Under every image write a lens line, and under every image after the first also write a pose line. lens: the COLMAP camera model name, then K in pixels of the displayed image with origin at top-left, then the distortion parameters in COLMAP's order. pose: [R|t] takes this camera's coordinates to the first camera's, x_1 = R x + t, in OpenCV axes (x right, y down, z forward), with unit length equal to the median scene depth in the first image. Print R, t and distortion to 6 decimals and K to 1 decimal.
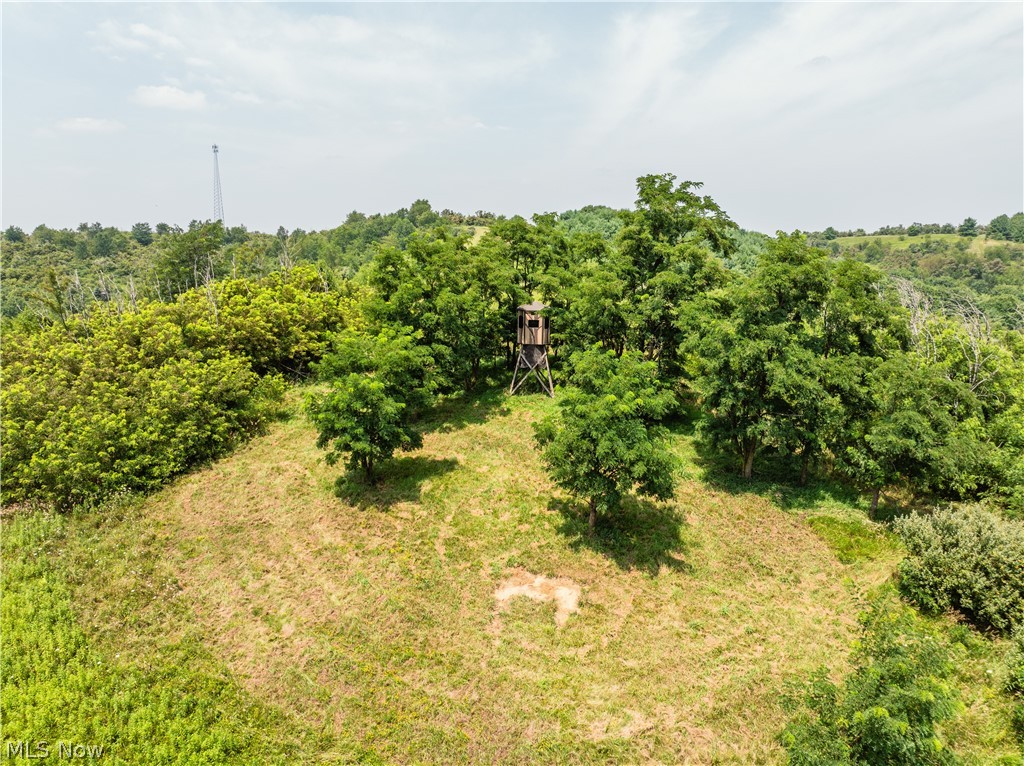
lens RADIAL K [[721.4, 0, 515.9], [0, 721.4, 375.1], [0, 0, 1]] dist [-0.048927, 0.017767]
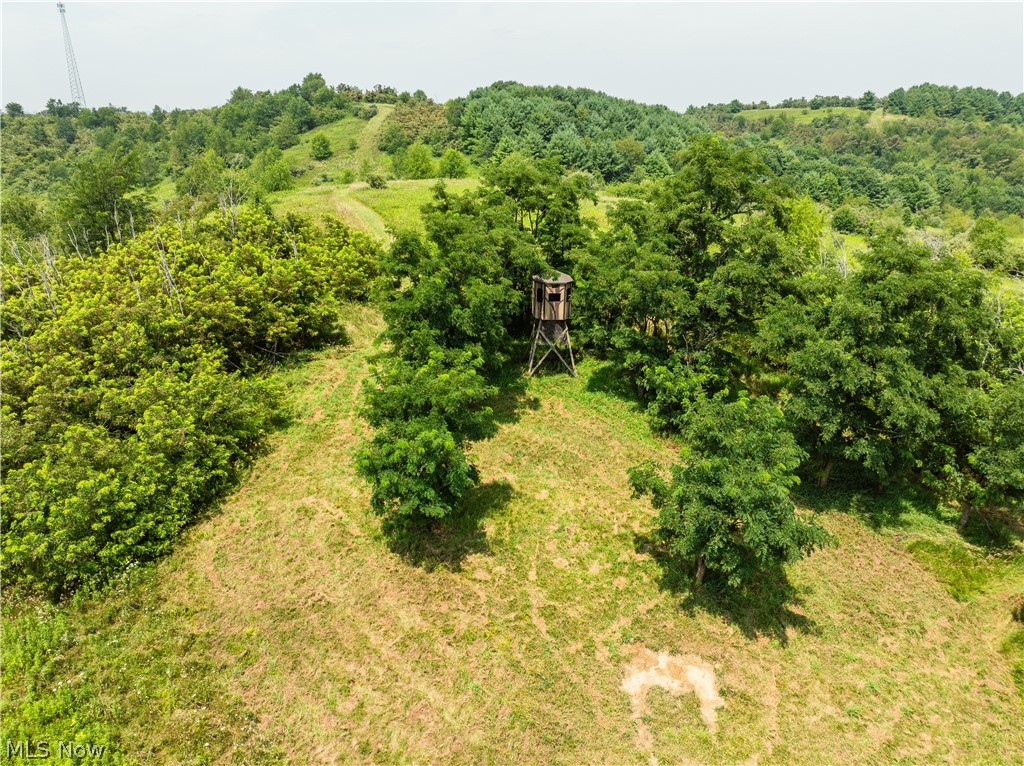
lens RADIAL K [[721.4, 0, 515.9], [0, 721.4, 375.1], [0, 0, 1]] dist [-0.048927, 0.017767]
pose [[0.989800, -0.053789, 0.131917, -0.165044], [0.030366, 0.984360, 0.173533, -0.150510], [-0.139188, -0.167757, 0.975953, 0.136005]]
